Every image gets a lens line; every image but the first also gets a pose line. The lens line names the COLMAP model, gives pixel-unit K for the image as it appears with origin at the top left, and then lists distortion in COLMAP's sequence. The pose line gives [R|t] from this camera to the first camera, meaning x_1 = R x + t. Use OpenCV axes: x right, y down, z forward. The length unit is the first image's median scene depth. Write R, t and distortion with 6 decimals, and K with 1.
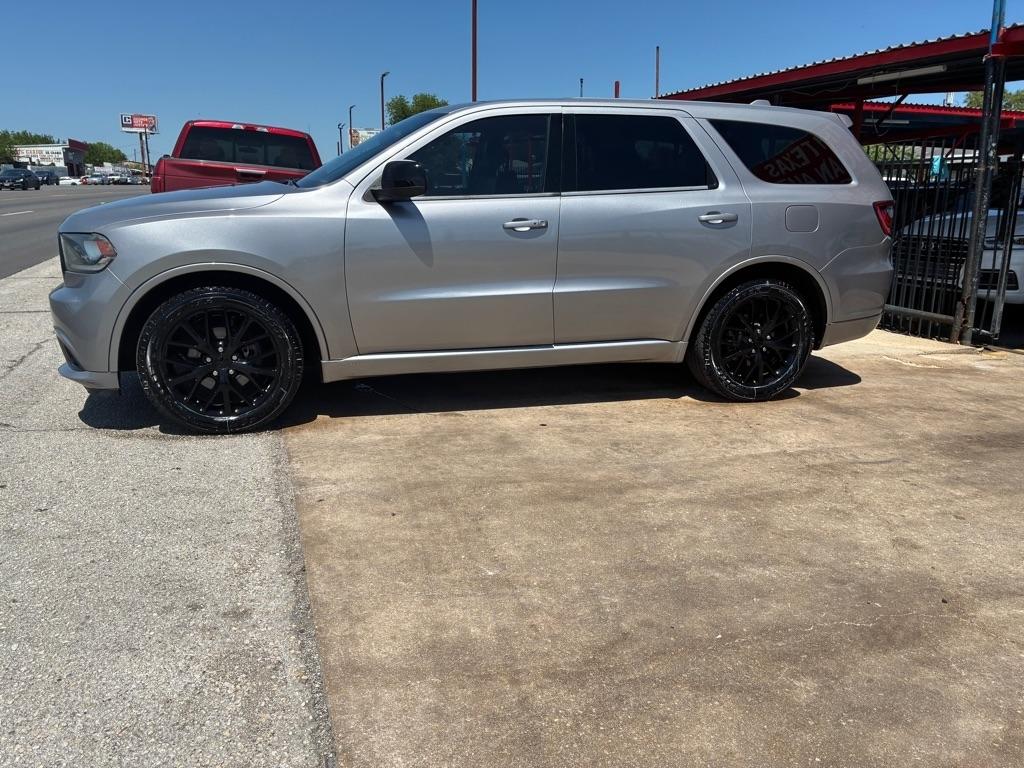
lens RADIAL K [[785.2, 0, 510.8], [0, 785.2, 388.2], [0, 0, 1]] dist [0.045069, -0.057069]
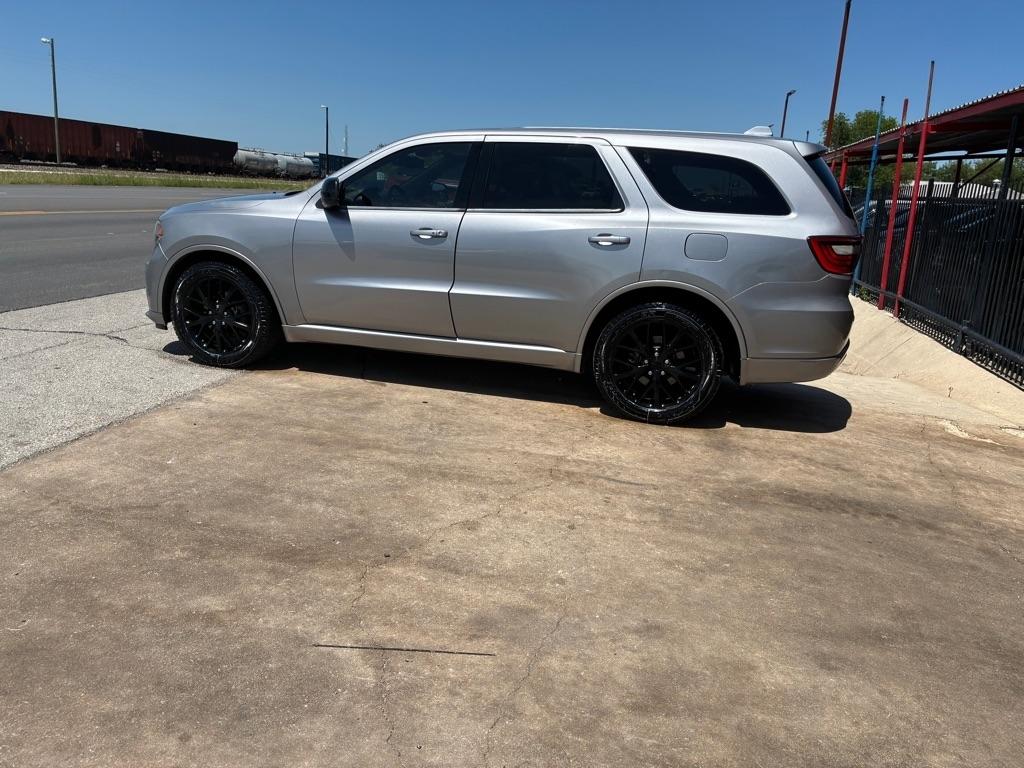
lens RADIAL K [[785.2, 0, 505.3], [0, 785.2, 393.8], [0, 0, 1]] dist [0.045069, -0.057069]
pose [[0.853300, 0.160374, -0.496145, 0.784386], [-0.167877, 0.985358, 0.029782, -0.022841], [0.493657, 0.057879, 0.867729, 0.027889]]
